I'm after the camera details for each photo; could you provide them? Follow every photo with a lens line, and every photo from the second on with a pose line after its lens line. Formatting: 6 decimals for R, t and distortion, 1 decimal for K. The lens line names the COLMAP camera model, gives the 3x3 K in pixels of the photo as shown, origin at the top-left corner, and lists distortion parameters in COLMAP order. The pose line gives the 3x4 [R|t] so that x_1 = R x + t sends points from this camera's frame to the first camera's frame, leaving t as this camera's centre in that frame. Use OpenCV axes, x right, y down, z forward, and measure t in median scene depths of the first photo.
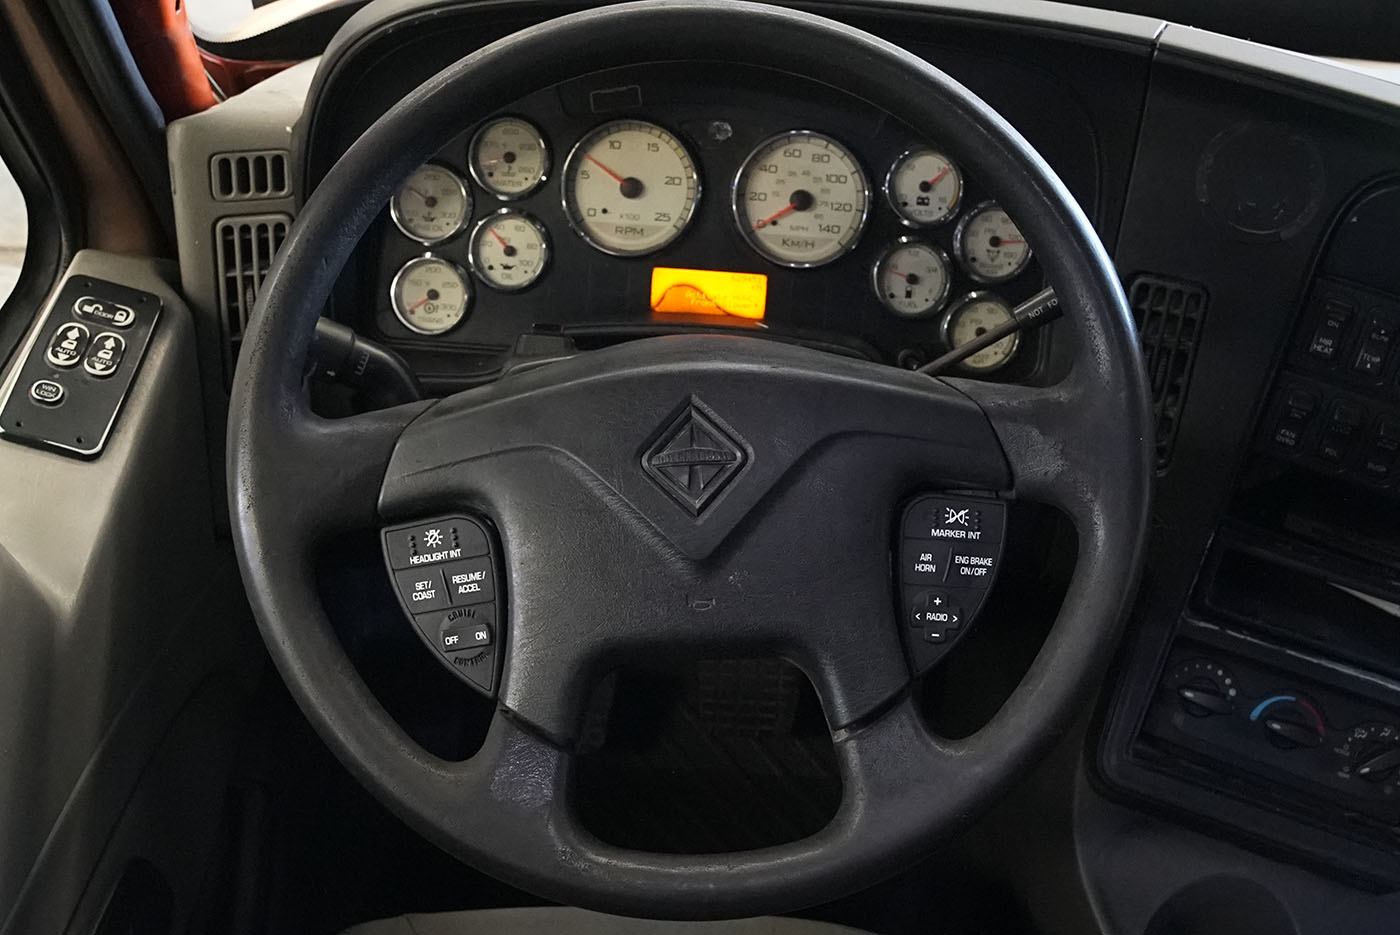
lens RADIAL K [[1352.0, 0, 700.0], [0, 1352.0, 467.5], [0, 0, 1]] dist [-0.167503, 0.111025]
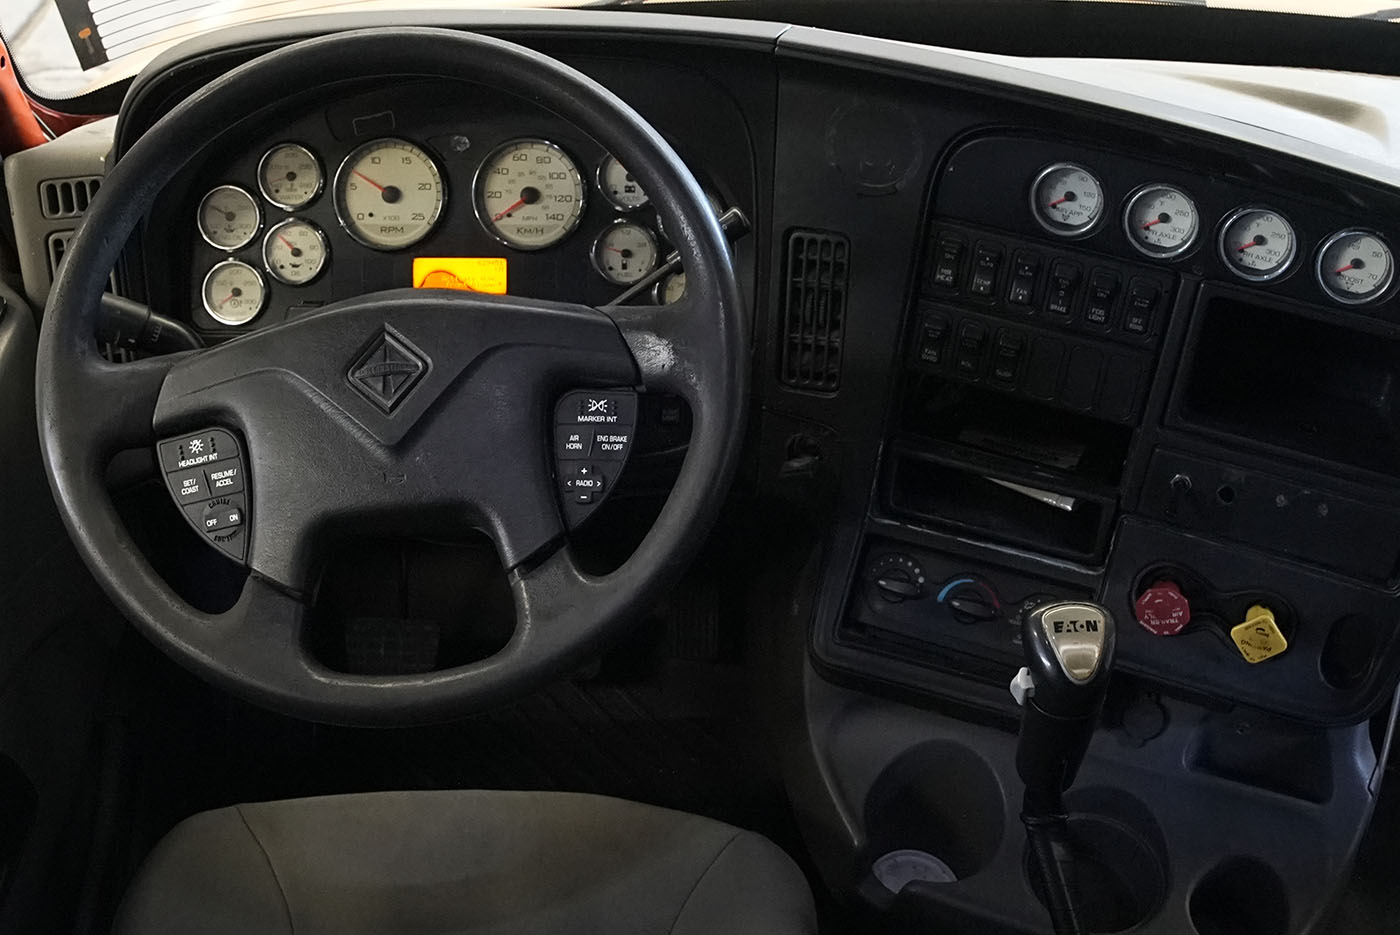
lens RADIAL K [[1352.0, 0, 700.0], [0, 1352.0, 467.5], [0, 0, 1]] dist [-0.167503, 0.111025]
pose [[0.997557, -0.062506, 0.031198, 0.200154], [0.064105, 0.996524, -0.053193, 0.139398], [-0.027765, 0.055063, 0.998097, -0.236992]]
